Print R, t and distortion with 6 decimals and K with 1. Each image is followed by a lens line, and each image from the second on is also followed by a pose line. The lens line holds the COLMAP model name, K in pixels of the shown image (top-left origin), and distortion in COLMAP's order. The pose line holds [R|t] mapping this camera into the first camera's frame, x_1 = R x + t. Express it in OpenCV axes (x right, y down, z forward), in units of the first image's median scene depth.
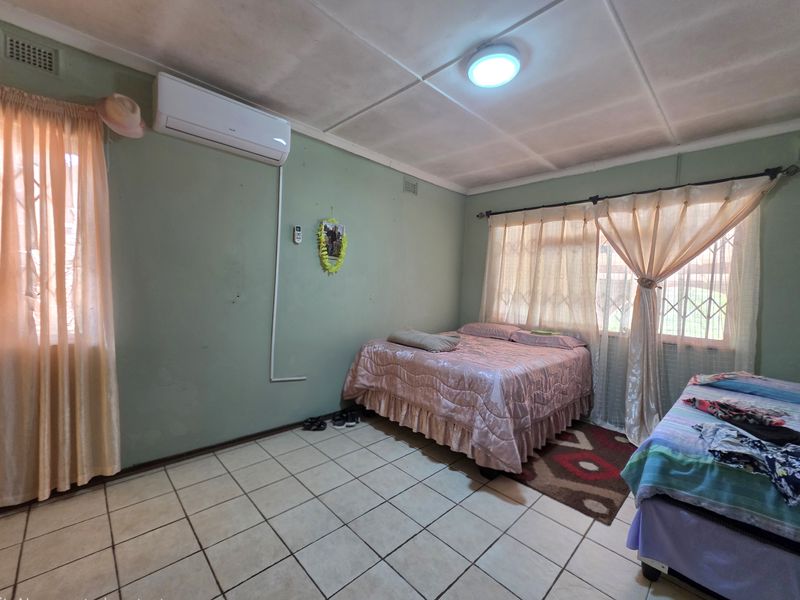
lens RADIAL K [[328.7, 0, 401.7], [0, 328.7, 301.5], [0, 0, 1]] dist [0.001530, 0.000106]
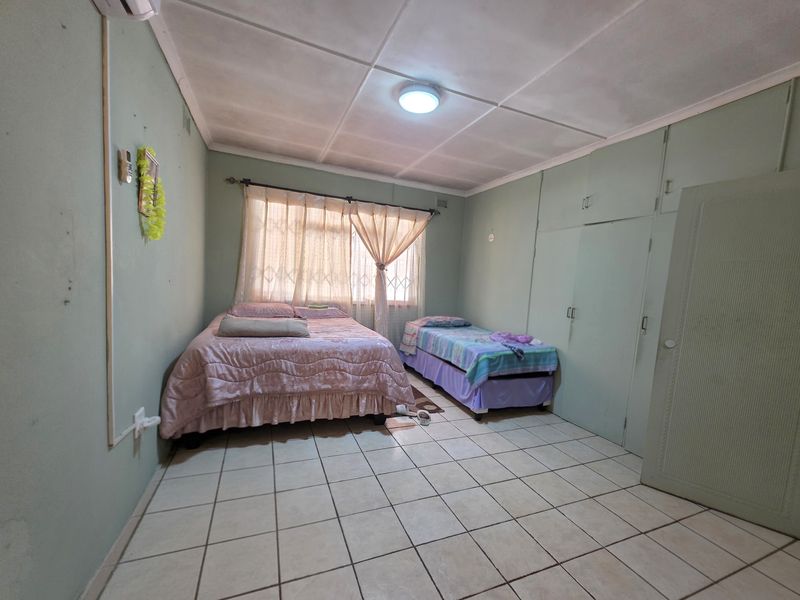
lens RADIAL K [[328.7, 0, 401.7], [0, 328.7, 301.5], [0, 0, 1]] dist [0.001530, 0.000106]
pose [[0.377517, -0.080624, 0.922486, -0.598083], [-0.008078, 0.995878, 0.090344, -0.033453], [-0.925968, -0.041559, 0.375309, 0.342718]]
